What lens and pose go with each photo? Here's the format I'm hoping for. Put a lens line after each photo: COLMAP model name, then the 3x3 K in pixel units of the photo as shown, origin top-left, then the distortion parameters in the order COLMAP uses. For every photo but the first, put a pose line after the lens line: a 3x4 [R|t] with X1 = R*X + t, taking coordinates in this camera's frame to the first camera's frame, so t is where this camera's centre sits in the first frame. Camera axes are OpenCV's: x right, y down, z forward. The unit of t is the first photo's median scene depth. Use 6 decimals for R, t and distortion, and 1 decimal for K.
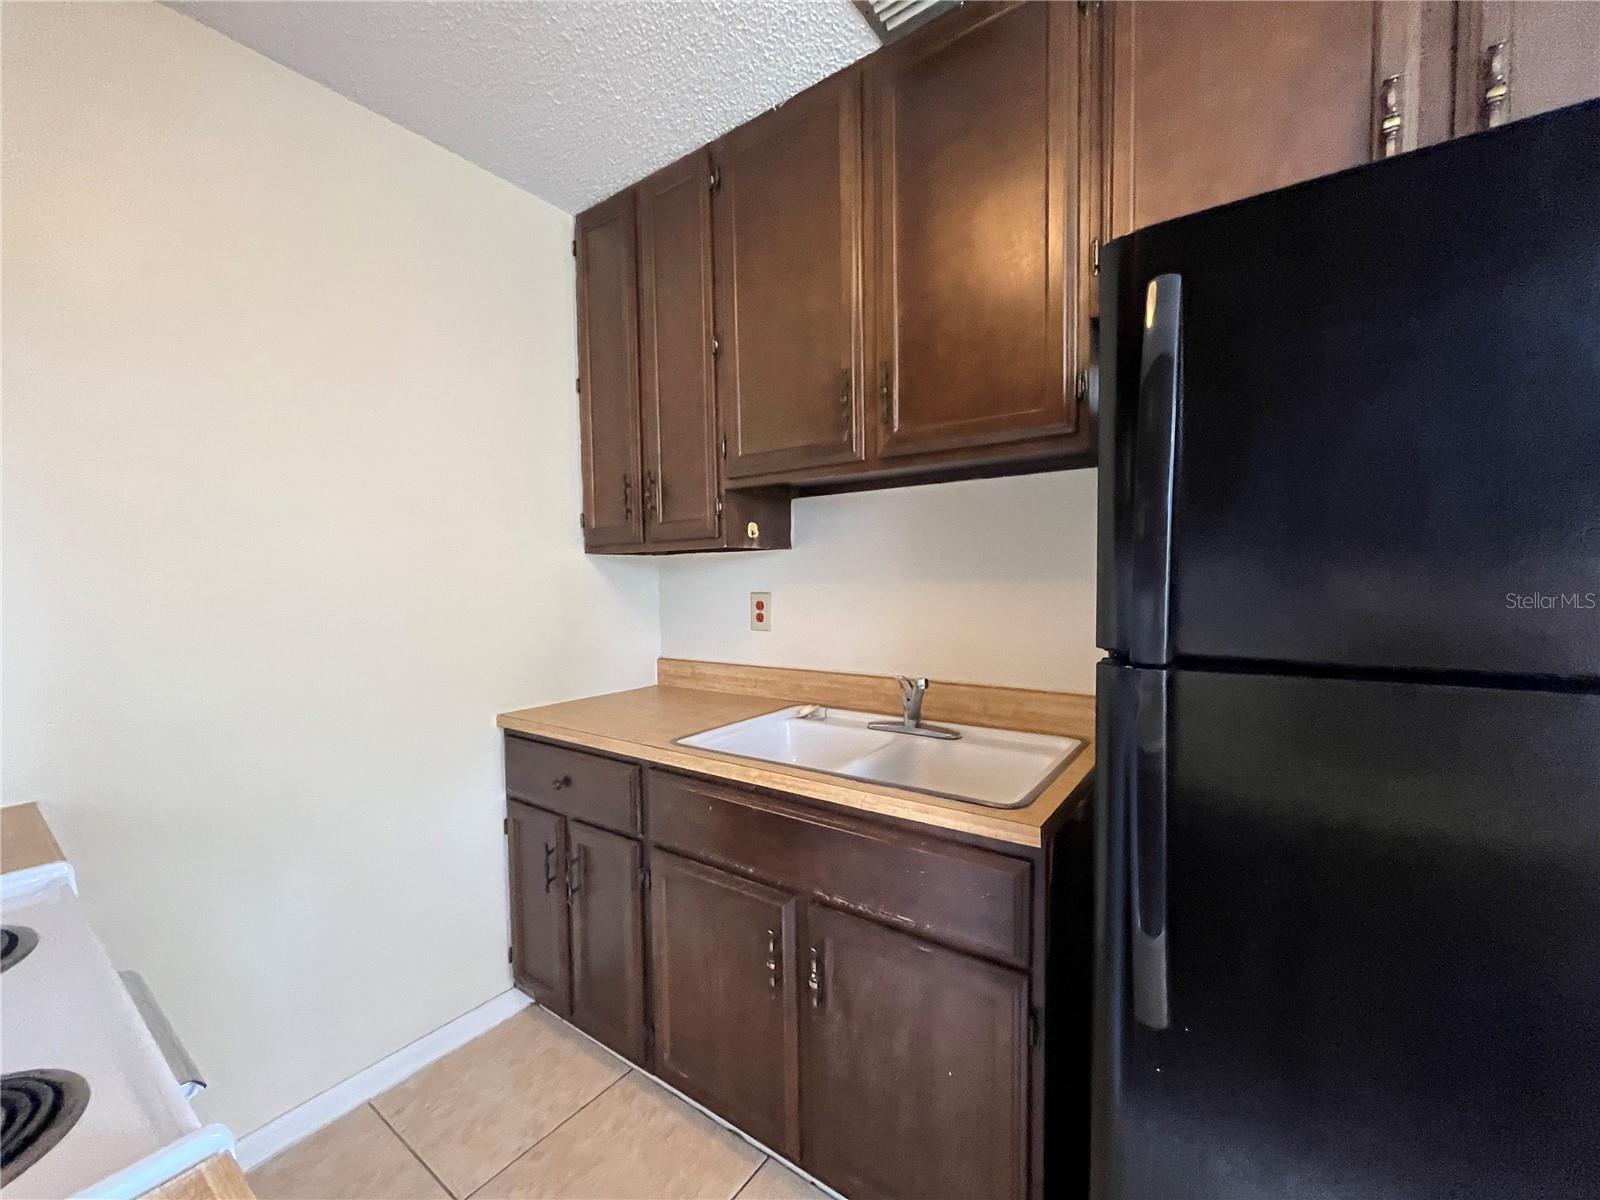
lens RADIAL K [[643.9, 0, 784.9], [0, 643.9, 606.6], [0, 0, 1]] dist [-0.000656, -0.001093]
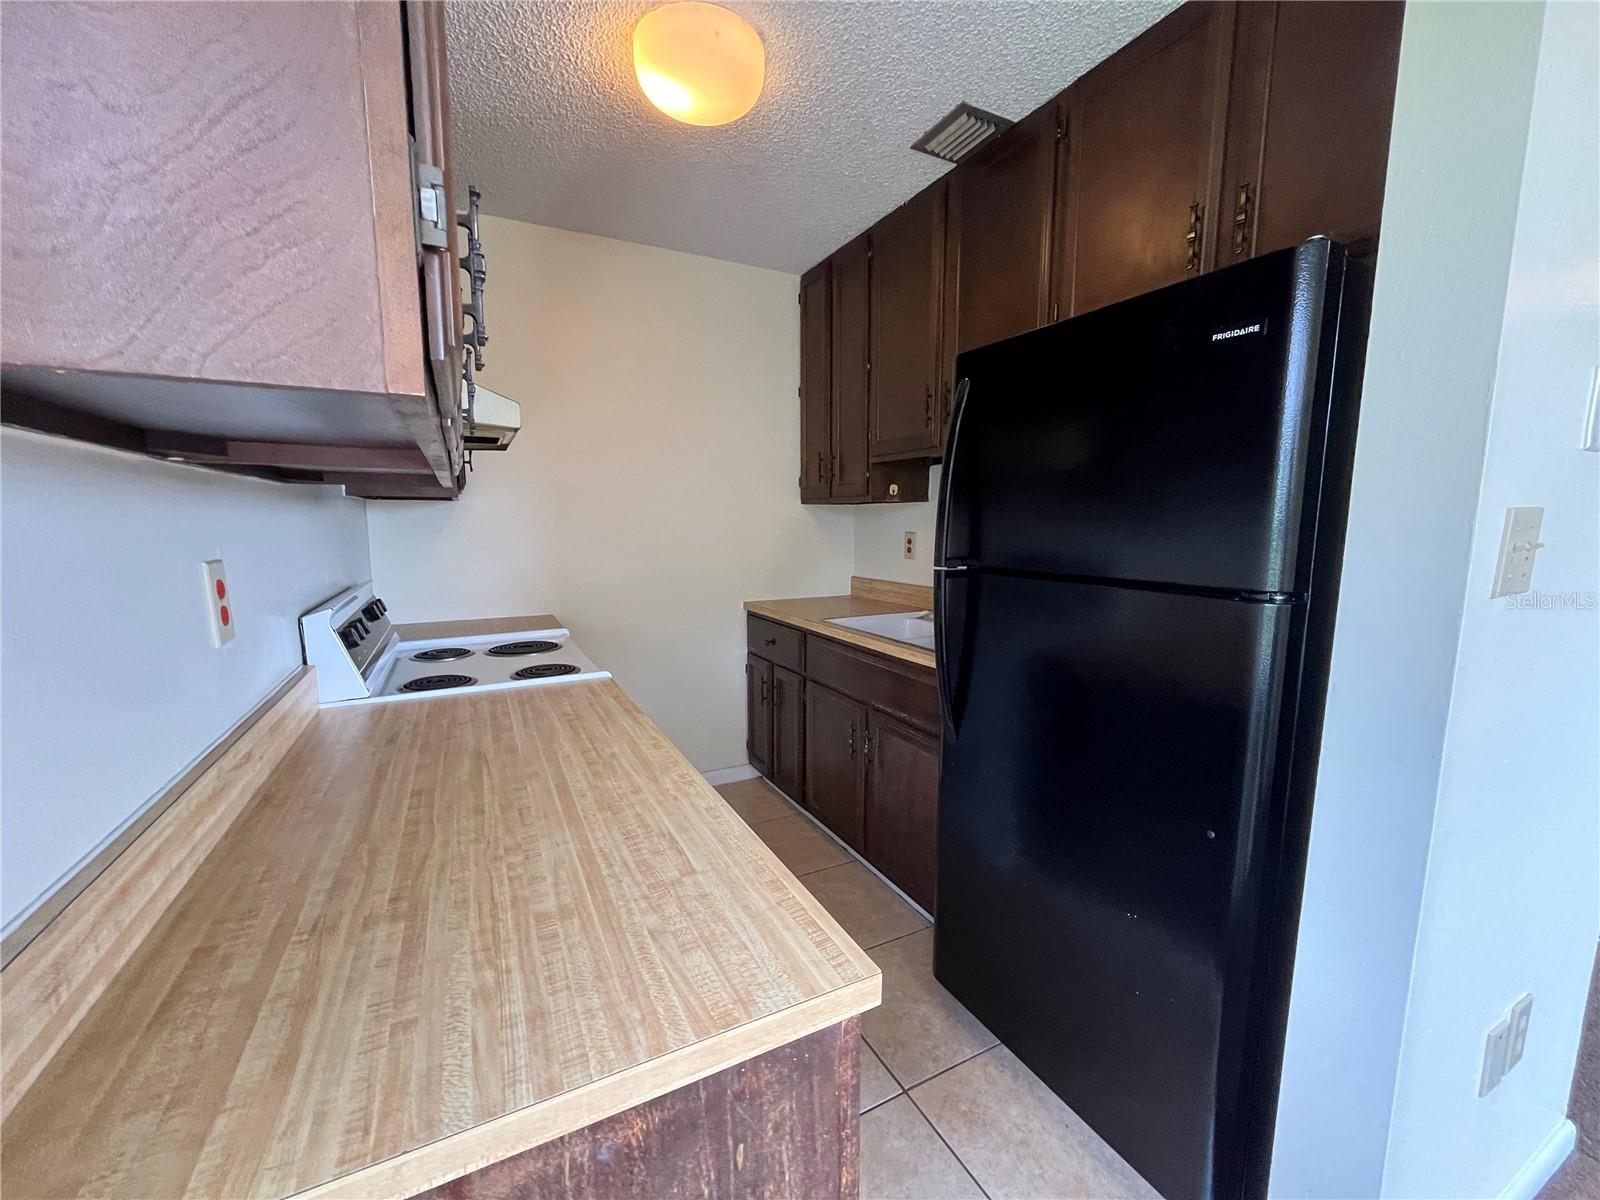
lens RADIAL K [[643.9, 0, 799.2], [0, 643.9, 608.9], [0, 0, 1]] dist [-0.000656, -0.001093]
pose [[0.895191, 0.075750, -0.439197, 0.422517], [-0.033970, 0.994181, 0.102231, 0.010388], [0.444385, -0.076596, 0.892555, -0.434987]]
